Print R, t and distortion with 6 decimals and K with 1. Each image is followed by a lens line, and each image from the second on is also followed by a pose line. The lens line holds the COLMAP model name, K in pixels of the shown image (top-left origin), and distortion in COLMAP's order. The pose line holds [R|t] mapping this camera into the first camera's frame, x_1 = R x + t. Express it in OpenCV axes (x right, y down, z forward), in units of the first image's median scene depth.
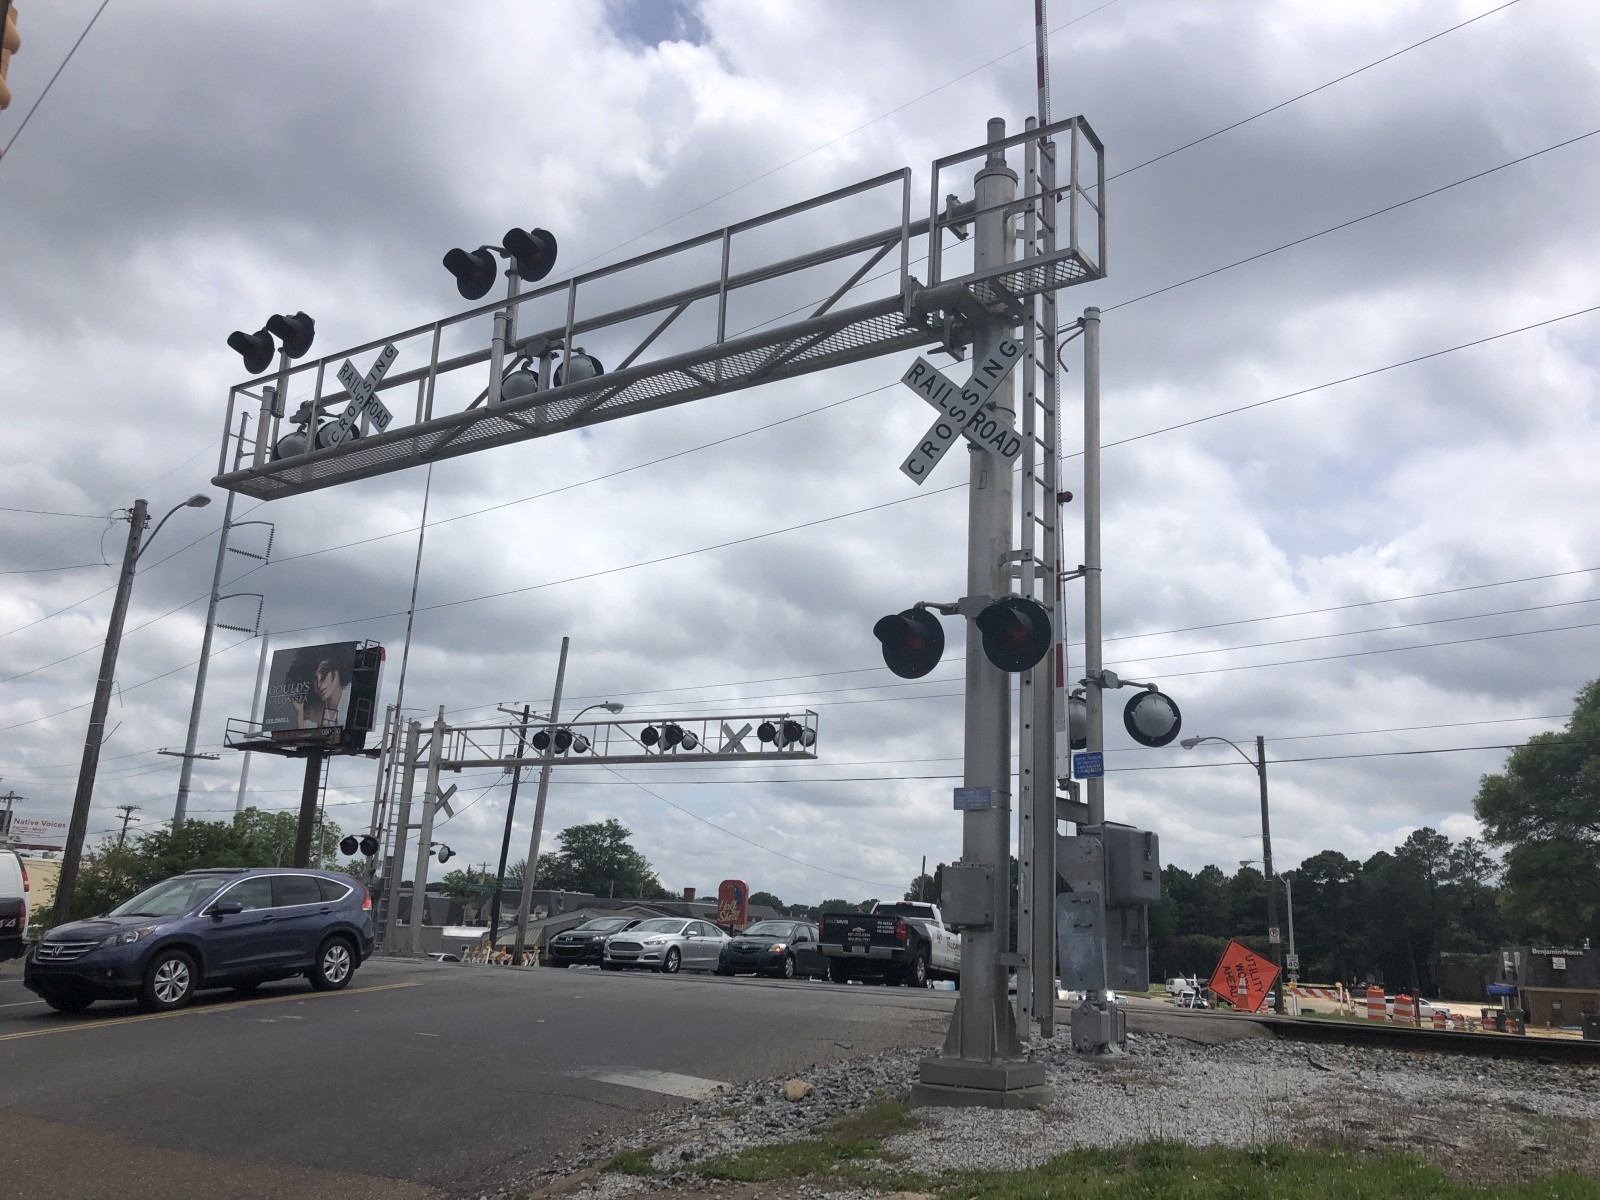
lens RADIAL K [[1301.5, 0, 831.0], [0, 1301.5, 581.5], [0, 0, 1]] dist [0.075279, -0.210466]
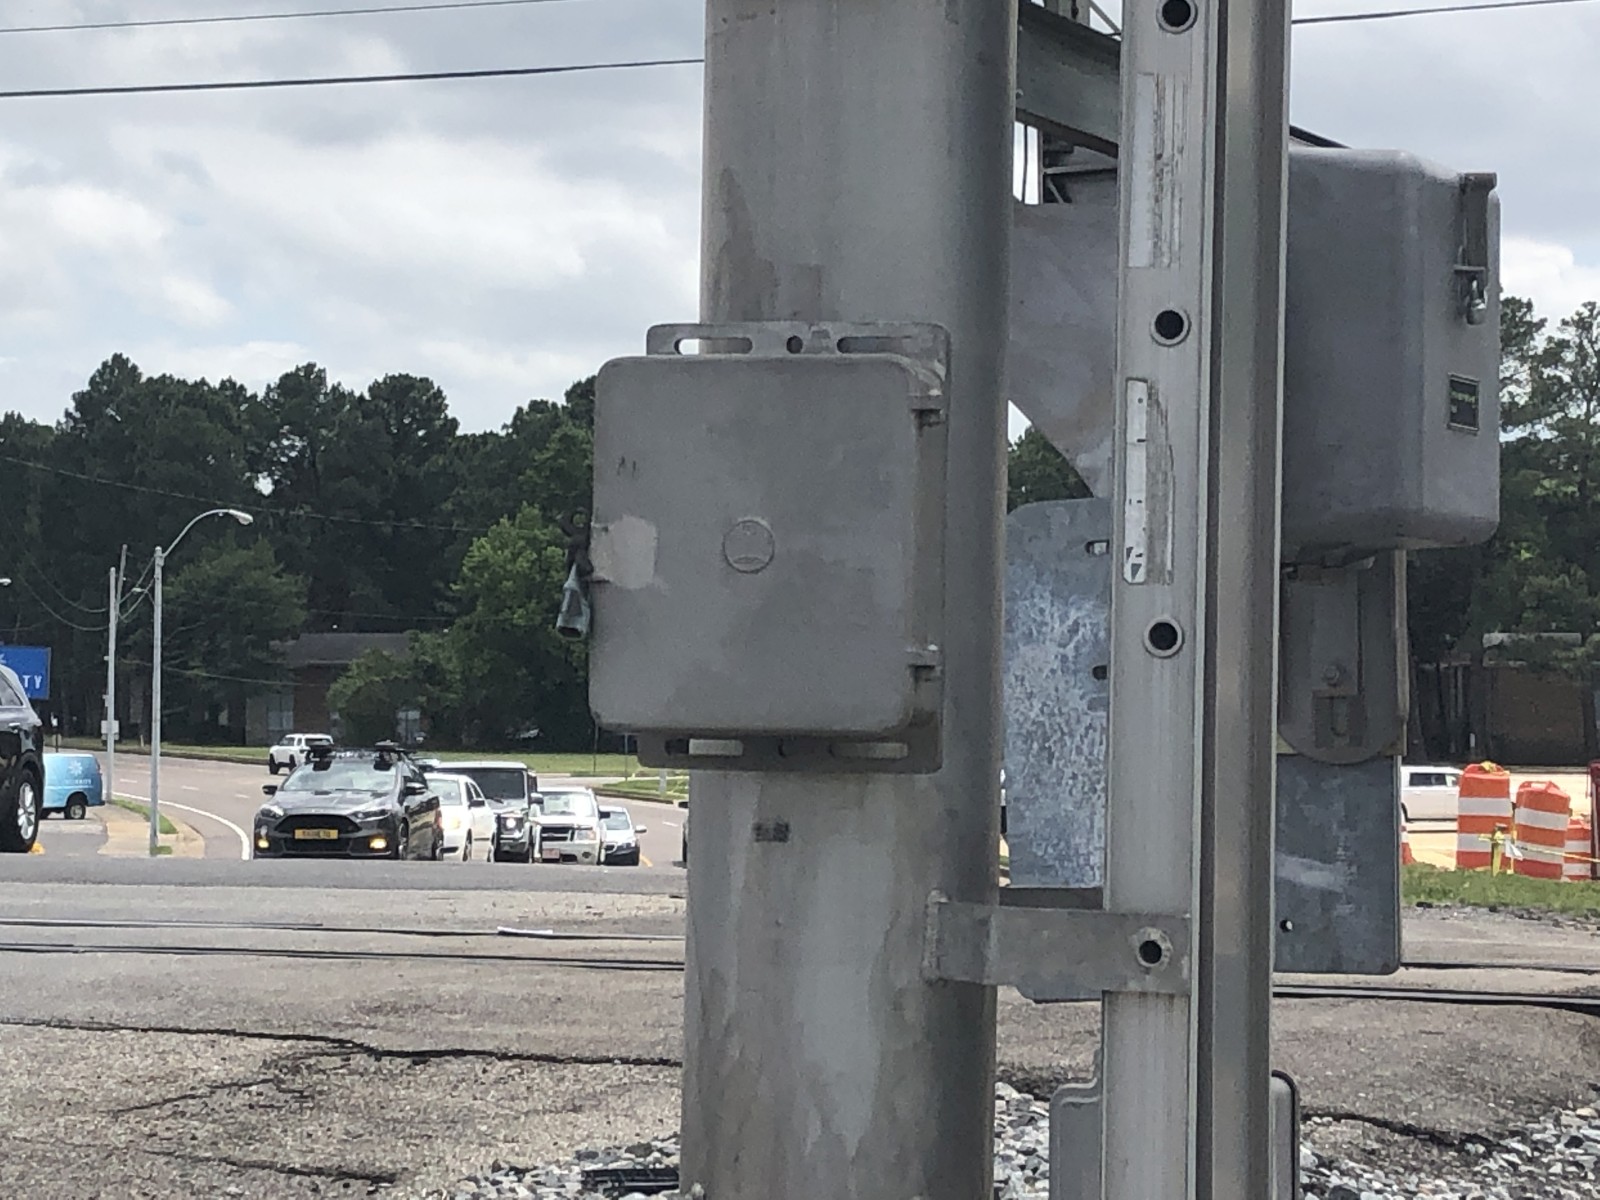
lens RADIAL K [[4136.3, 0, 799.0], [0, 4136.3, 581.2], [0, 0, 1]] dist [0.428332, -3.656821]
pose [[0.962384, -0.026612, 0.270387, -0.014516], [-0.042224, 0.968450, 0.245603, 0.102364], [-0.268393, -0.247781, 0.930897, 0.443434]]
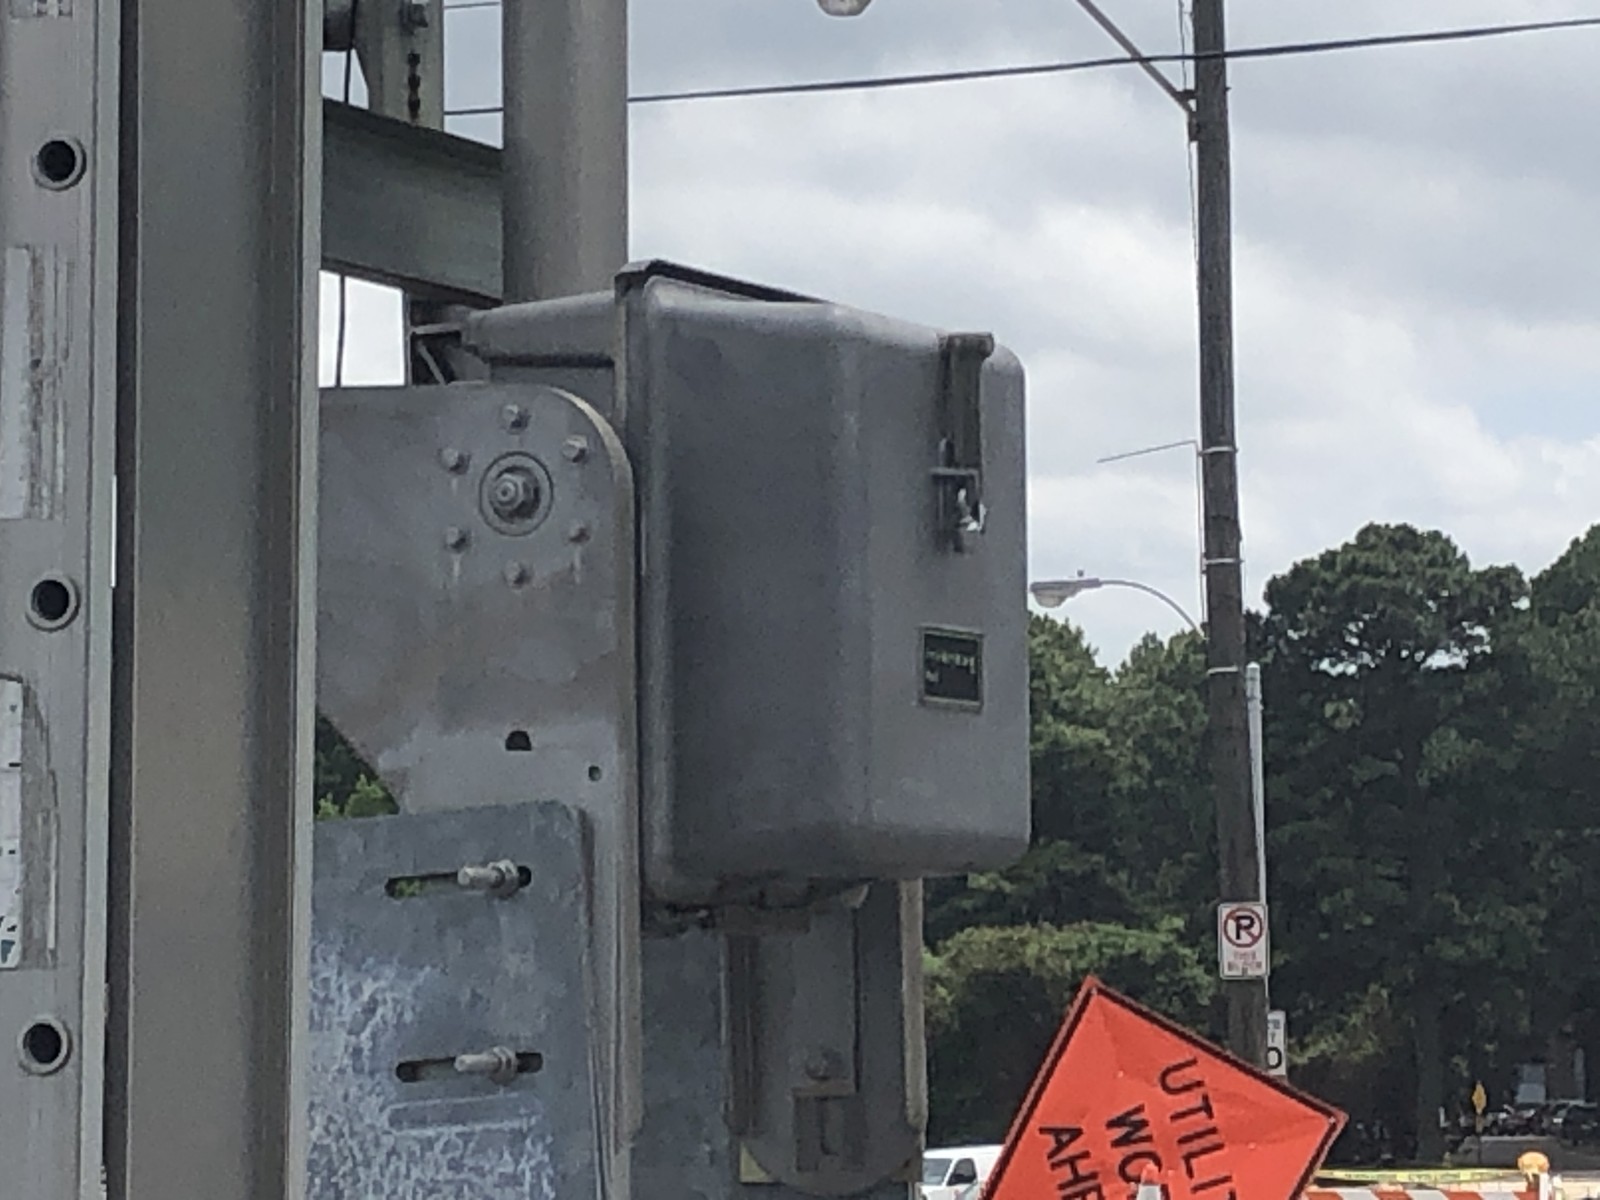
lens RADIAL K [[6412.0, 0, 800.0], [0, 6412.0, 600.0], [0, 0, 1]] dist [0.333679, -3.750770]
pose [[0.963218, -0.030323, 0.267005, 0.055118], [-0.025196, 0.979045, 0.202081, 0.086868], [-0.267538, -0.201375, 0.942269, 0.391295]]
